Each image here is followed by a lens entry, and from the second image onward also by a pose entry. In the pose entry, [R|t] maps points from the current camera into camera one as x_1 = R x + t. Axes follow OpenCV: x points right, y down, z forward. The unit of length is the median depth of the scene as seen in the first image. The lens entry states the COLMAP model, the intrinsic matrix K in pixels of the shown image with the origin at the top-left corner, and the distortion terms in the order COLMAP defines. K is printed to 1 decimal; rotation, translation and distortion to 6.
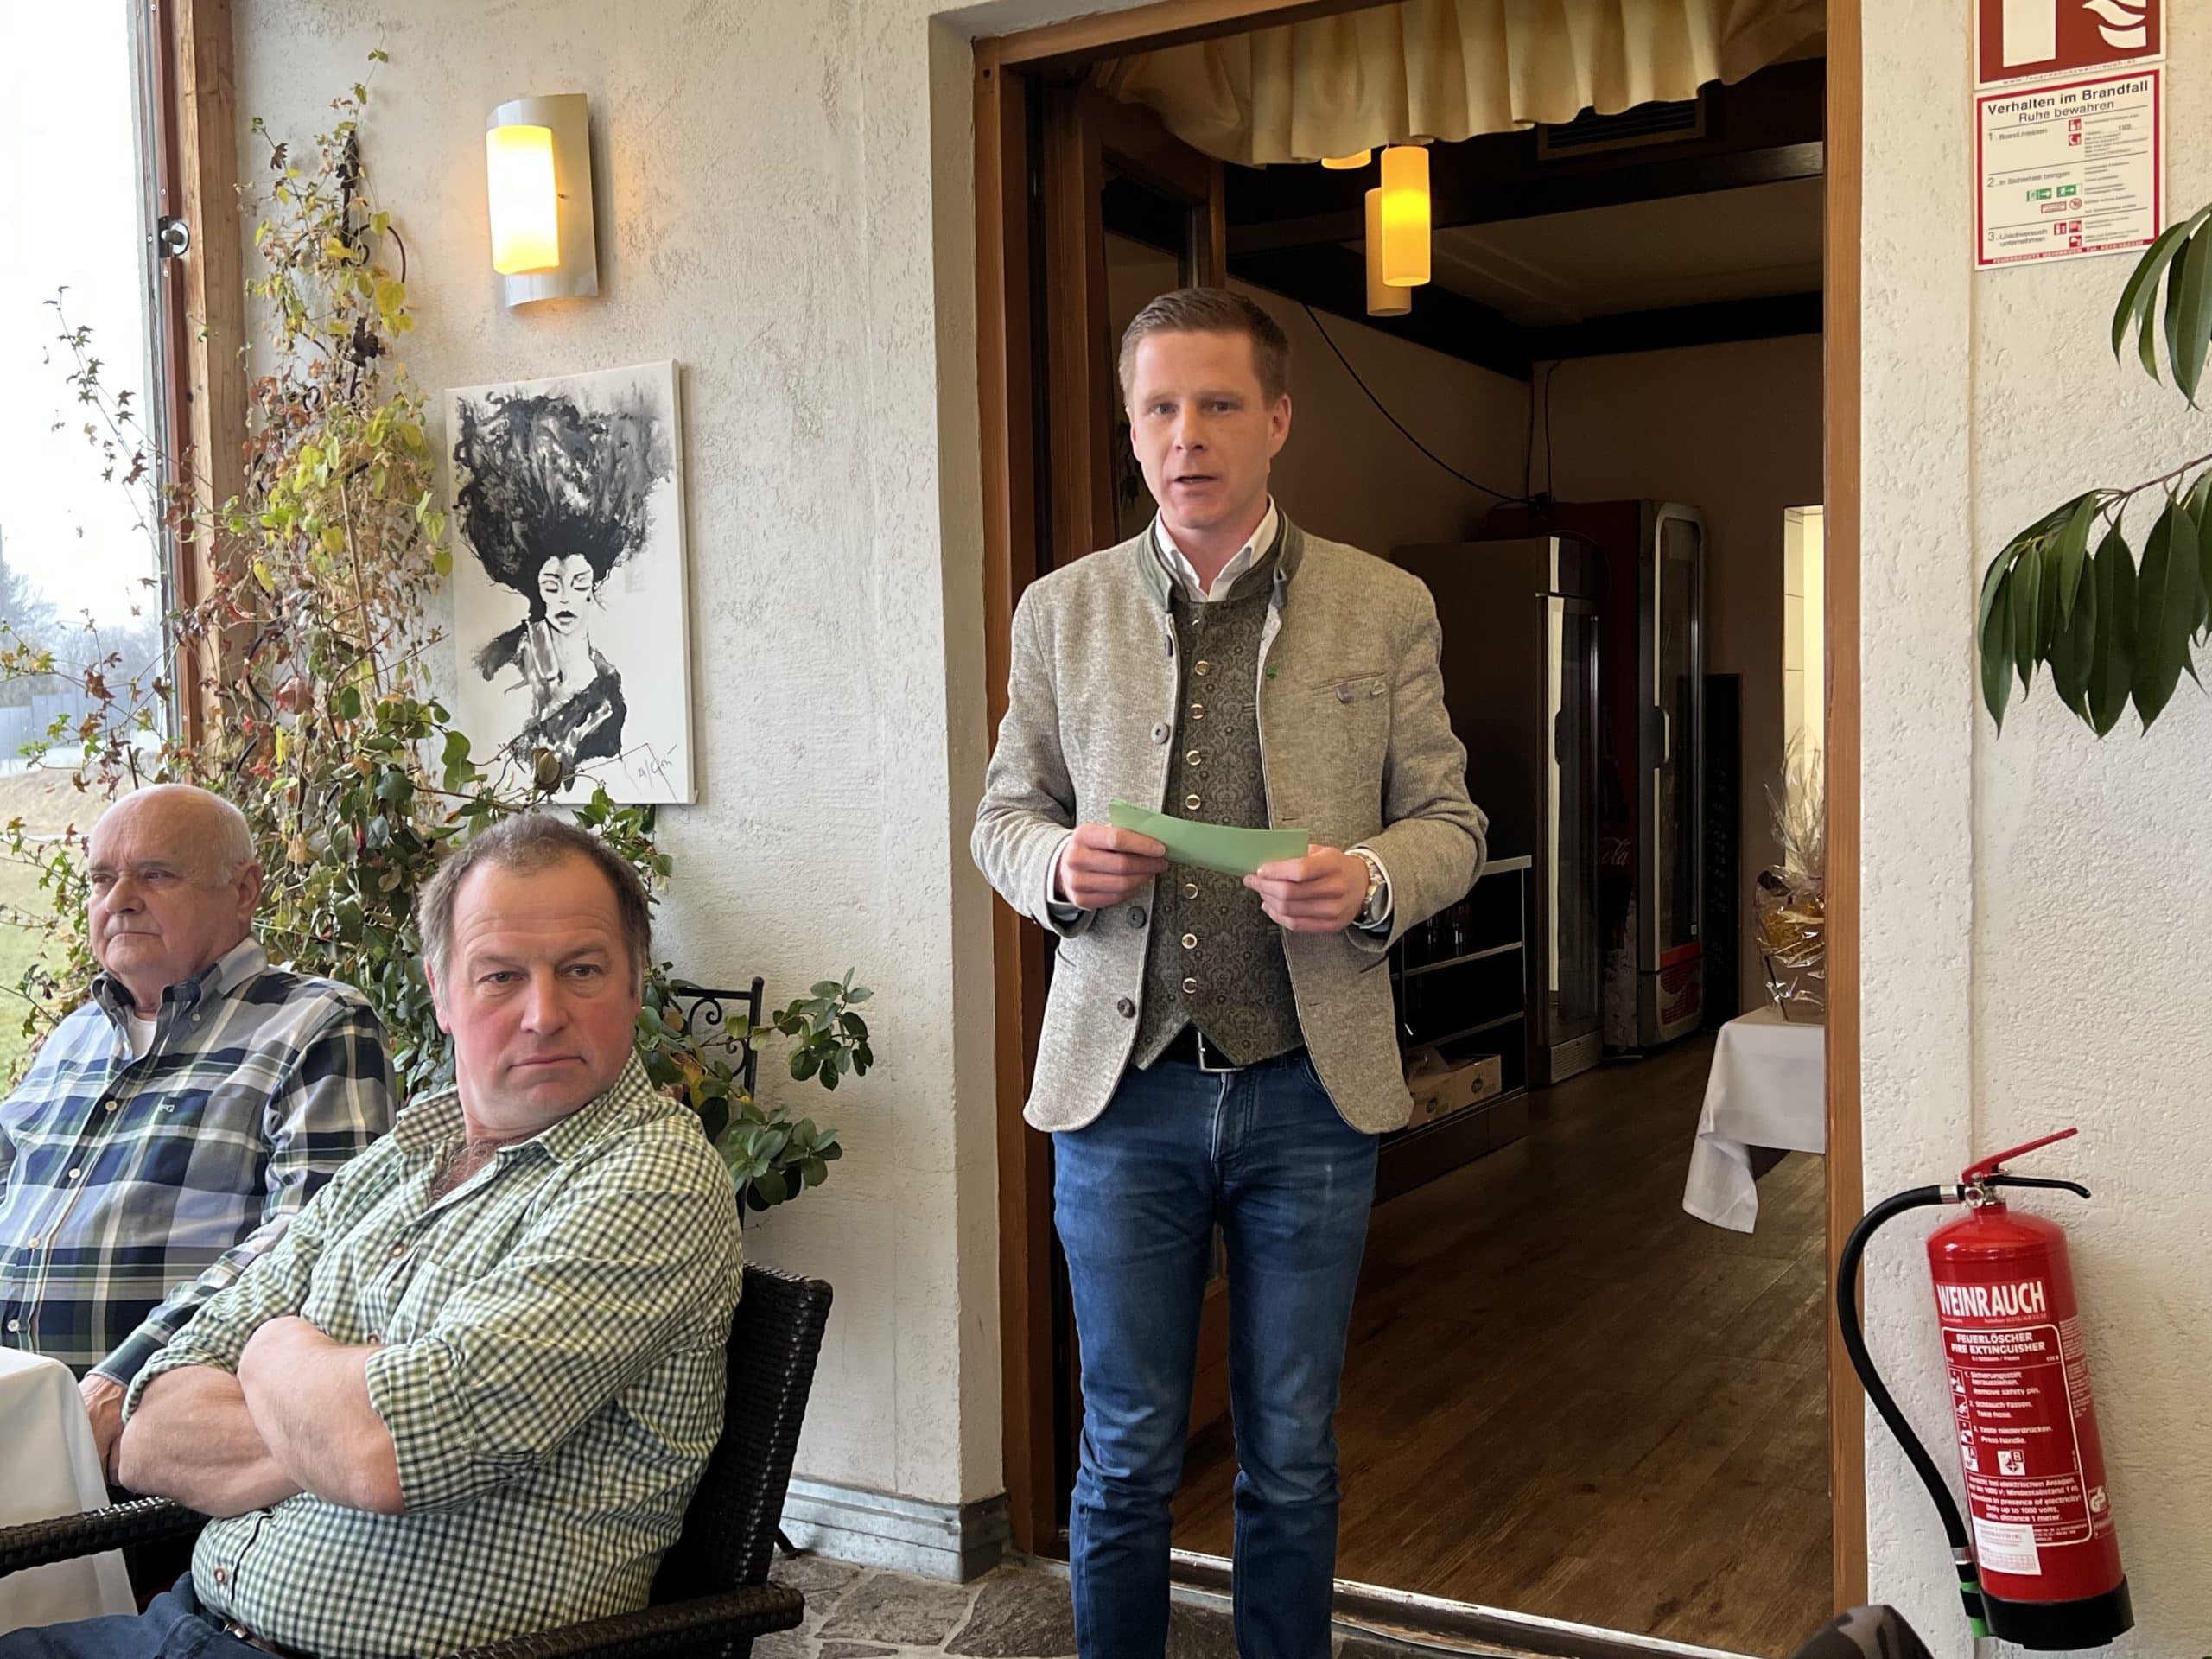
lens RADIAL K [[2224.6, 0, 1128.3], [0, 2224.6, 839.6], [0, 0, 1]] dist [0.019423, 0.000000]
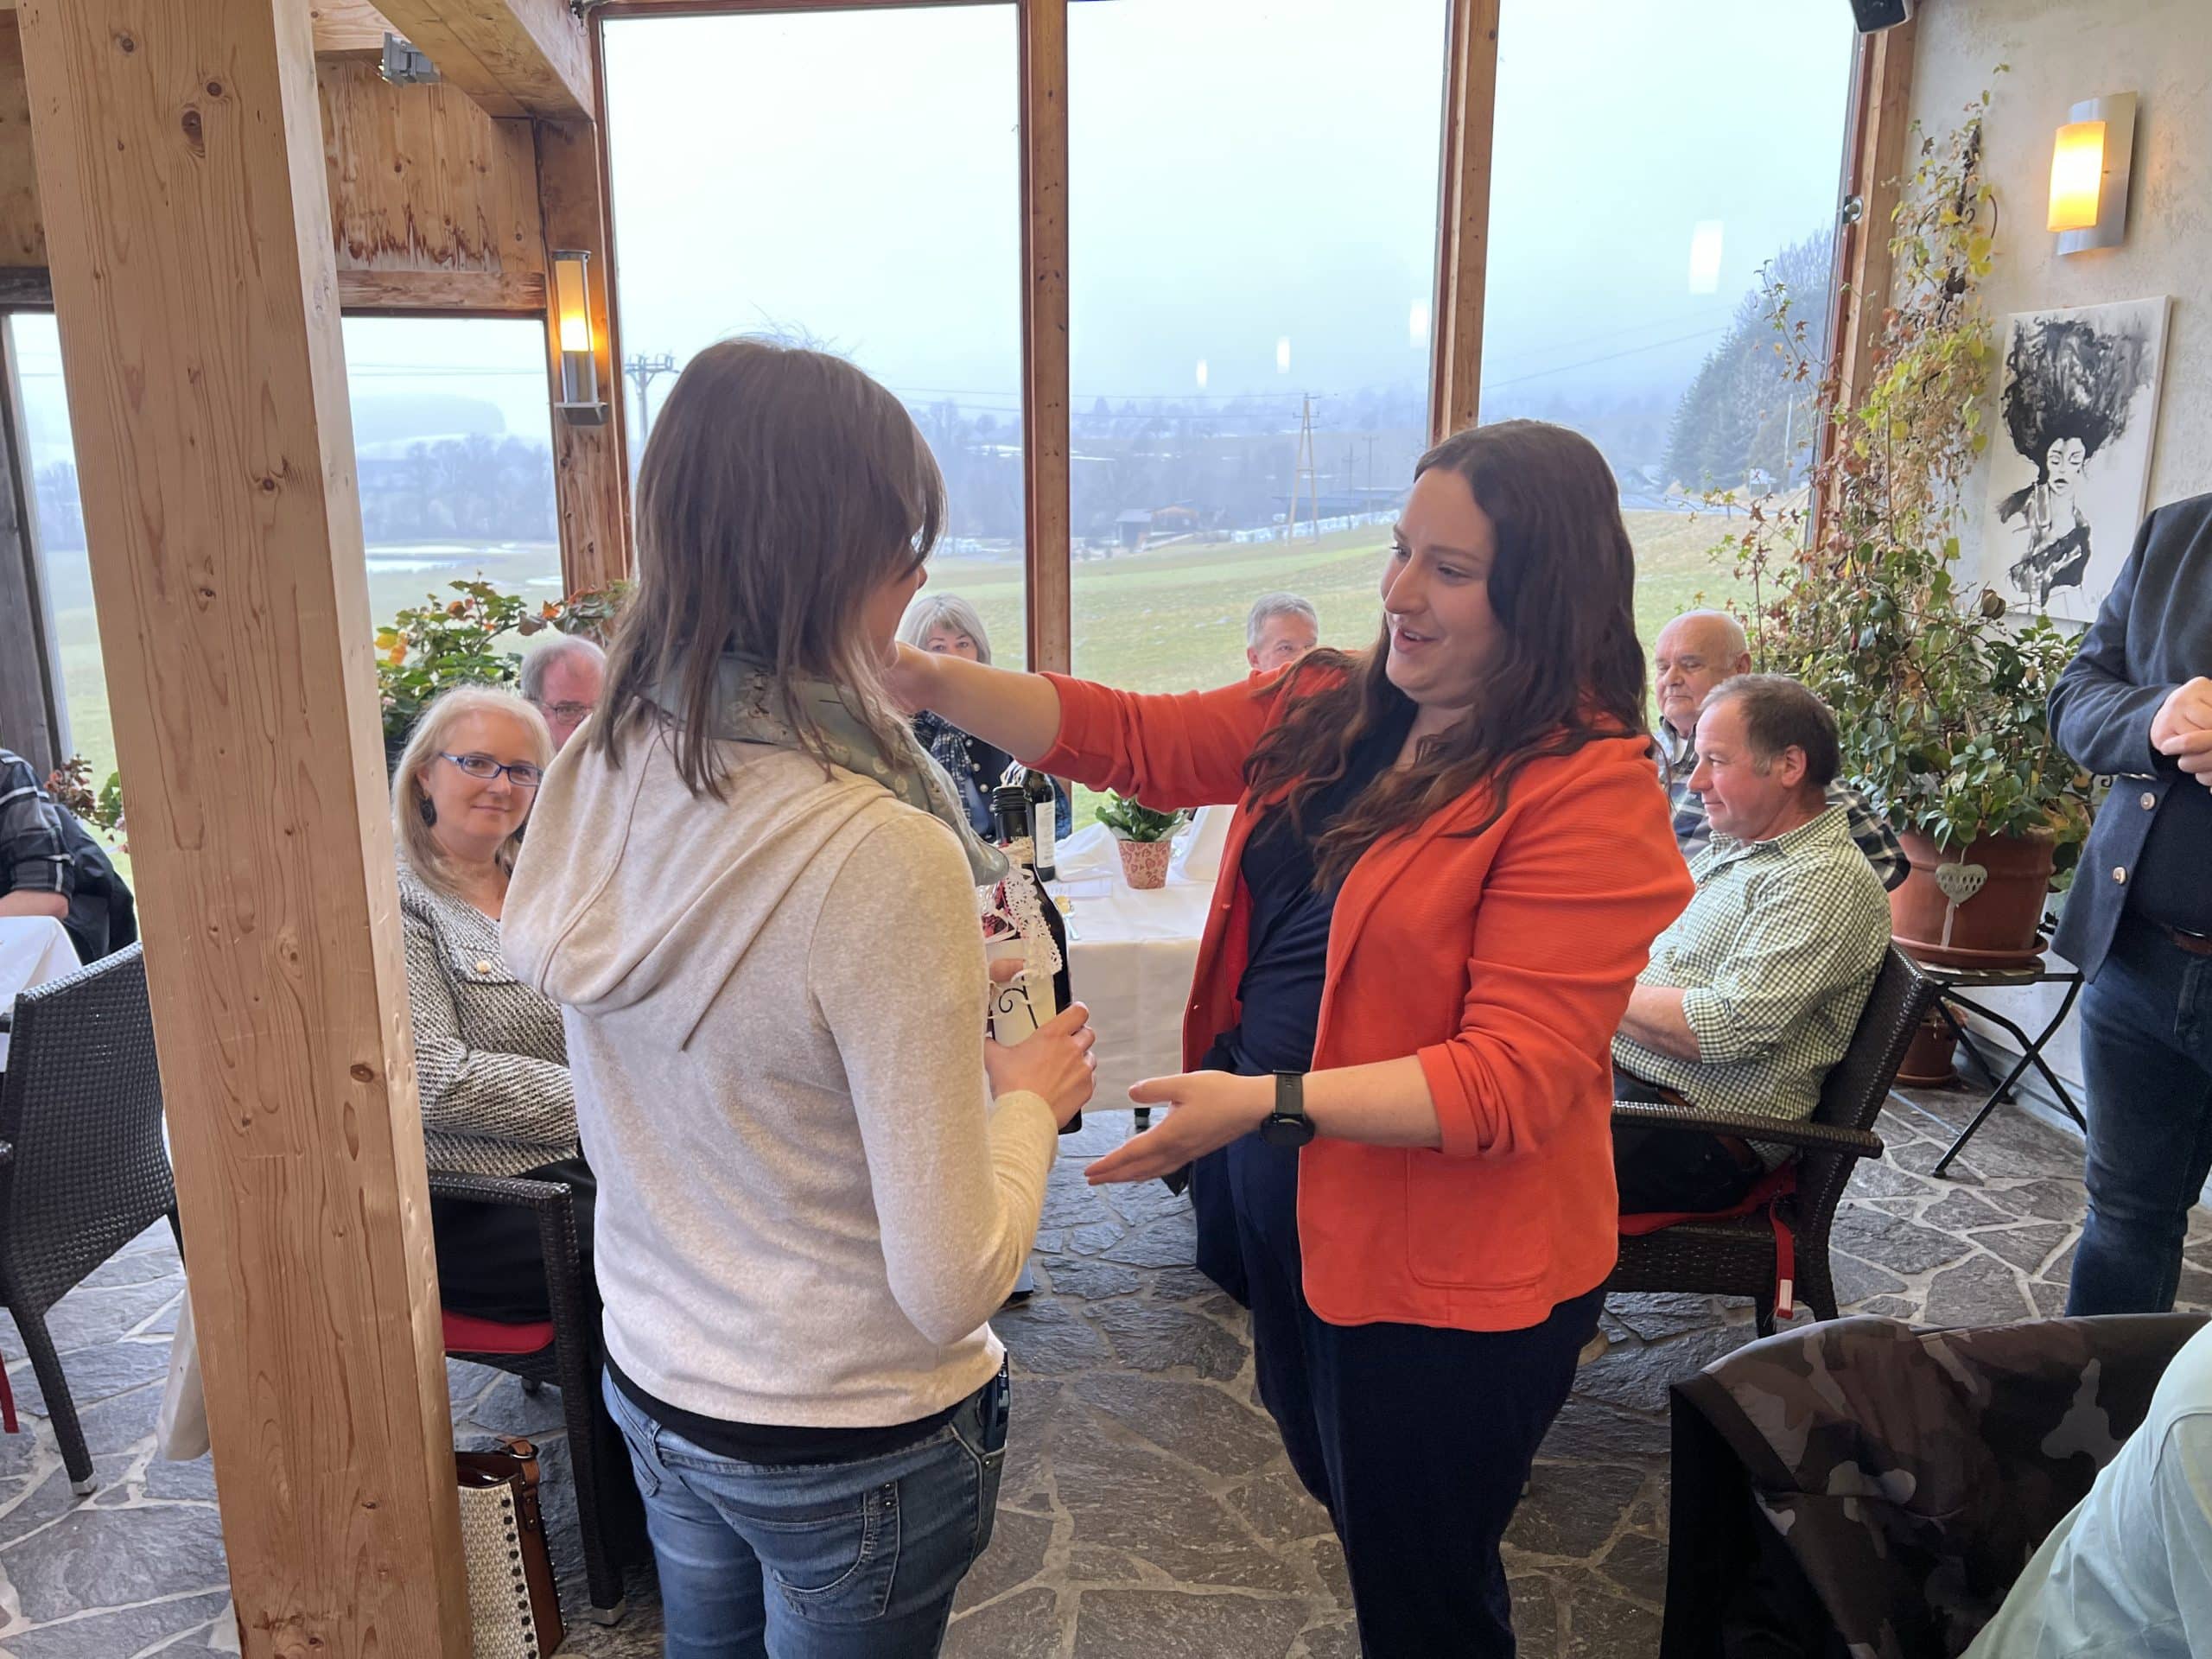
lens RADIAL K [[1658.4, 0, 1098.5], [0, 1658.4, 840.5], [0, 0, 1]] dist [0.041802, -0.047941]
pose [[0.621102, 0.197454, -0.758449, 0.220816], [-0.049761, 0.975725, 0.213270, -0.075911], [0.782149, -0.094722, 0.615850, -0.153139]]
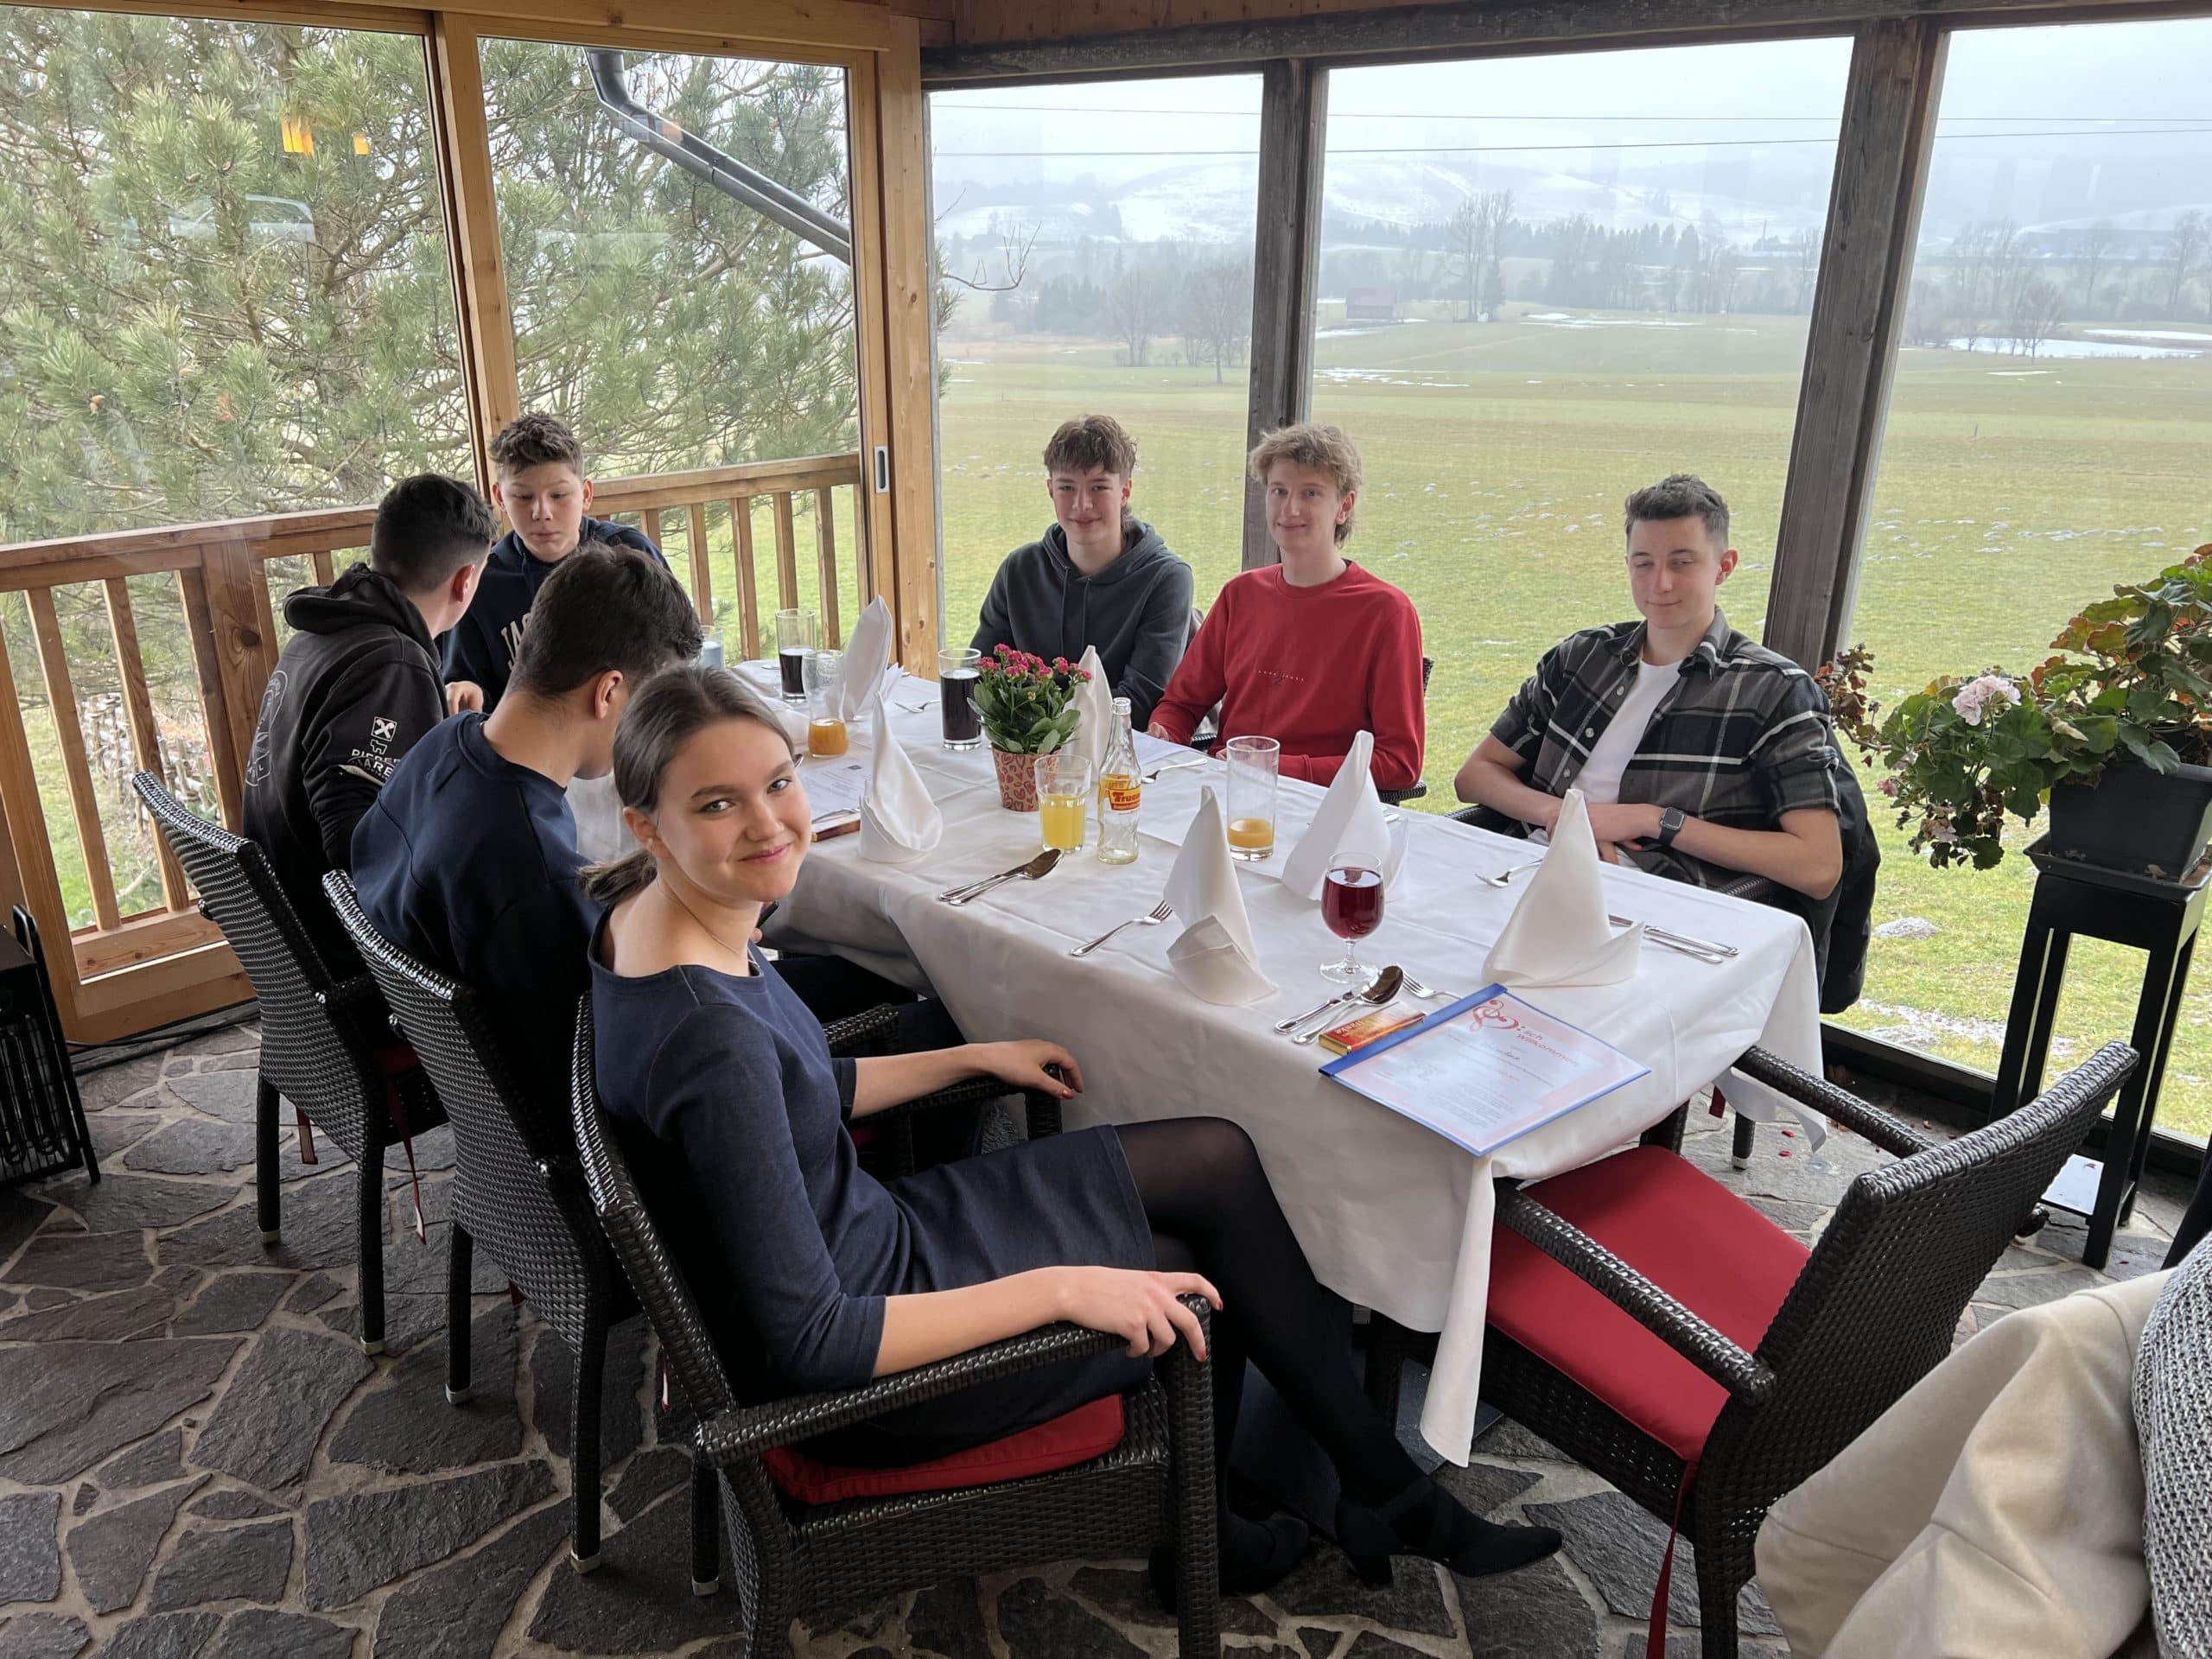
lens RADIAL K [[1658.4, 0, 1096.5], [0, 1658.4, 816.7], [0, 0, 1]] dist [0.041802, -0.047941]
pose [[-0.256432, 0.347129, -0.902078, -0.184867], [-0.051071, 0.927115, 0.371281, -0.071748], [0.965212, 0.141278, -0.220013, -0.166277]]
